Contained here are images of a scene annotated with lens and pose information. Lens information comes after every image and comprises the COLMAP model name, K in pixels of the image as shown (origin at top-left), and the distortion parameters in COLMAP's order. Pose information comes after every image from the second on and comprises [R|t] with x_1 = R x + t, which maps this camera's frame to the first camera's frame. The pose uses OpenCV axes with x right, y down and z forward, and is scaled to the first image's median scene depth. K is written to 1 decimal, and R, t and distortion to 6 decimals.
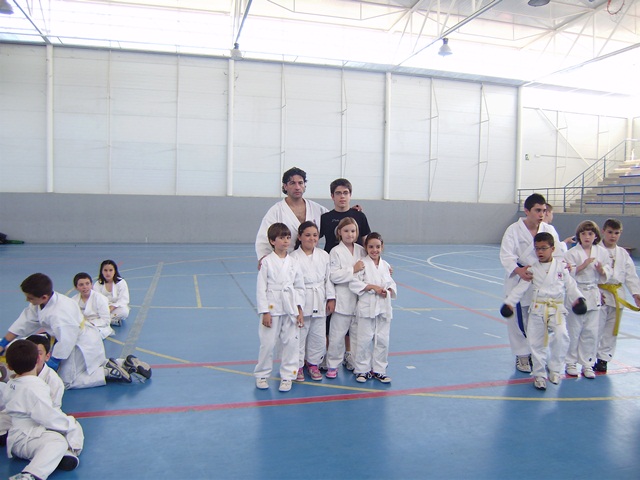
lens RADIAL K [[533.5, 0, 332.1], [0, 533.5, 240.3], [0, 0, 1]] dist [-0.084227, 0.010324]
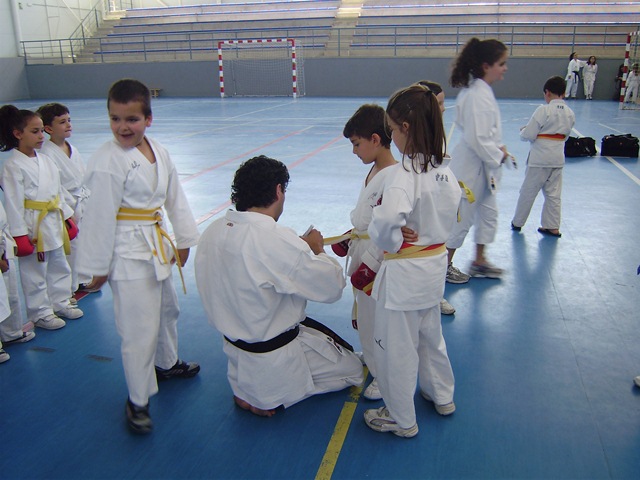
lens RADIAL K [[578.0, 0, 320.0], [0, 578.0, 240.0], [0, 0, 1]] dist [-0.099215, 0.047274]
pose [[0.512459, -0.289179, 0.808555, -0.317303], [0.078105, 0.953384, 0.291475, -0.006662], [-0.855153, -0.086217, 0.511156, -0.015193]]
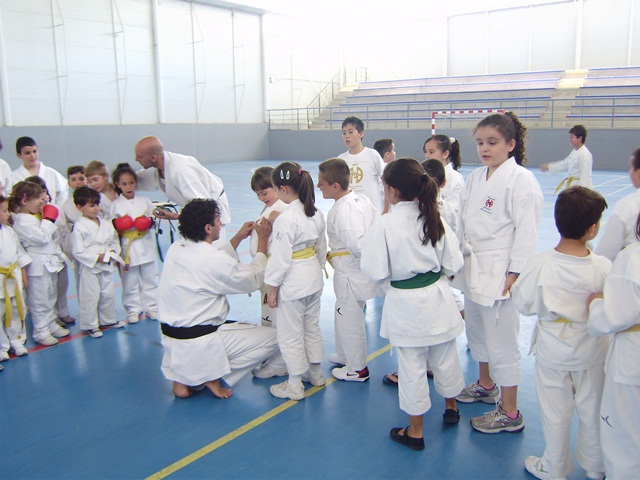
lens RADIAL K [[578.0, 0, 320.0], [0, 578.0, 240.0], [0, 0, 1]] dist [-0.099215, 0.047274]
pose [[0.816665, -0.141032, 0.559615, -0.296309], [0.066469, 0.986214, 0.151541, -0.002112], [-0.573272, -0.086561, 0.814780, -0.082429]]
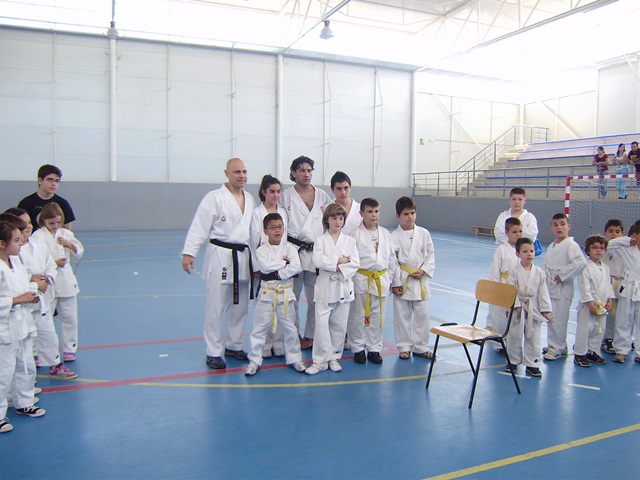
lens RADIAL K [[529.8, 0, 329.5], [0, 529.8, 239.1], [0, 0, 1]] dist [-0.086330, 0.018045]
pose [[0.992047, -0.015334, 0.124933, 0.070263], [0.012136, 0.999580, 0.026317, 0.001030], [-0.125284, -0.024591, 0.991816, 0.010339]]
